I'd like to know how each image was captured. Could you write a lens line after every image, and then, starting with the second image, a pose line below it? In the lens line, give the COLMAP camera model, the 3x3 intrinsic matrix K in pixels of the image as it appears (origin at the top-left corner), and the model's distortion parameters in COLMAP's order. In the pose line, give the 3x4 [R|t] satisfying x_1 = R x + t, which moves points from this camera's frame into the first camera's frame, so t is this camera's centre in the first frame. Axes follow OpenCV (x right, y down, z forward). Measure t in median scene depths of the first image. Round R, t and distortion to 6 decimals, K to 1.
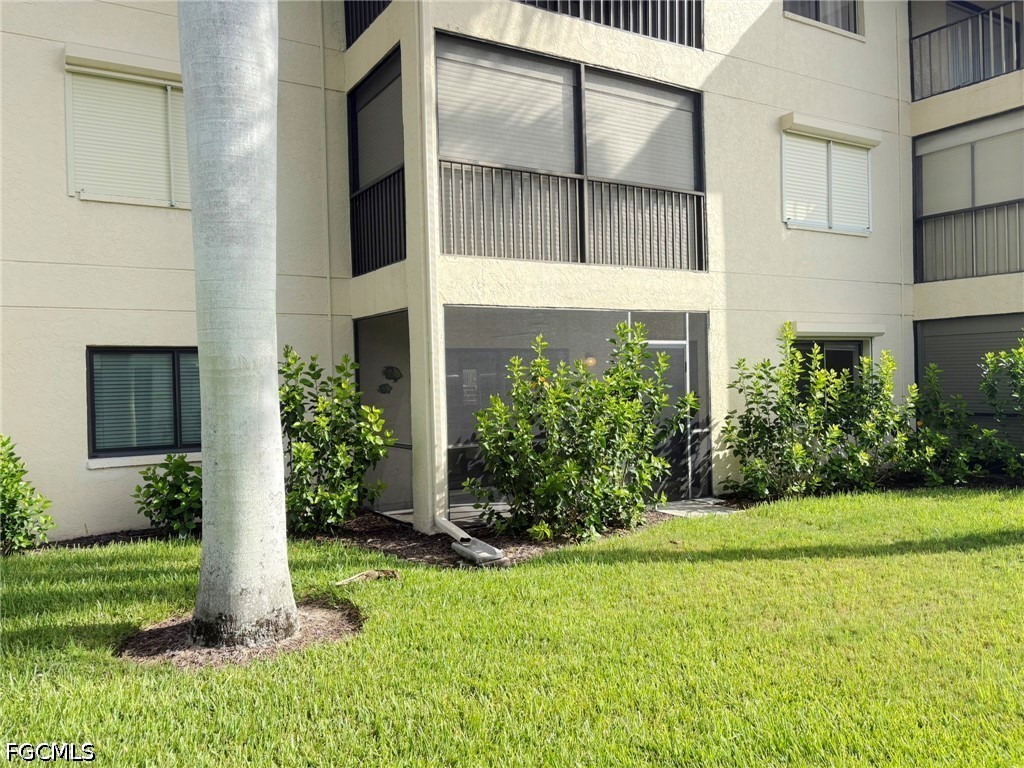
lens RADIAL K [[785.3, 0, 512.0], [0, 785.3, 384.0], [0, 0, 1]] dist [0.008892, 0.002397]
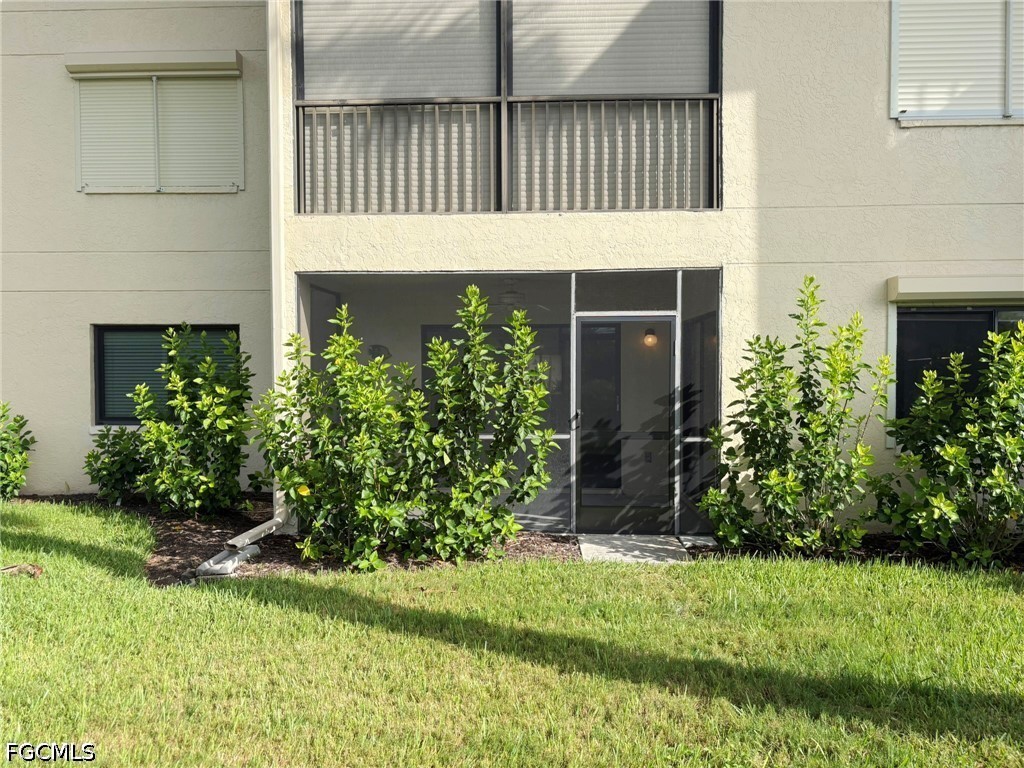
lens RADIAL K [[785.3, 0, 512.0], [0, 785.3, 384.0], [0, 0, 1]] dist [0.008892, 0.002397]
pose [[0.834555, 0.033759, -0.549889, 0.489063], [-0.018341, 0.999270, 0.033512, -0.010364], [0.550619, -0.017882, 0.834565, 0.331946]]
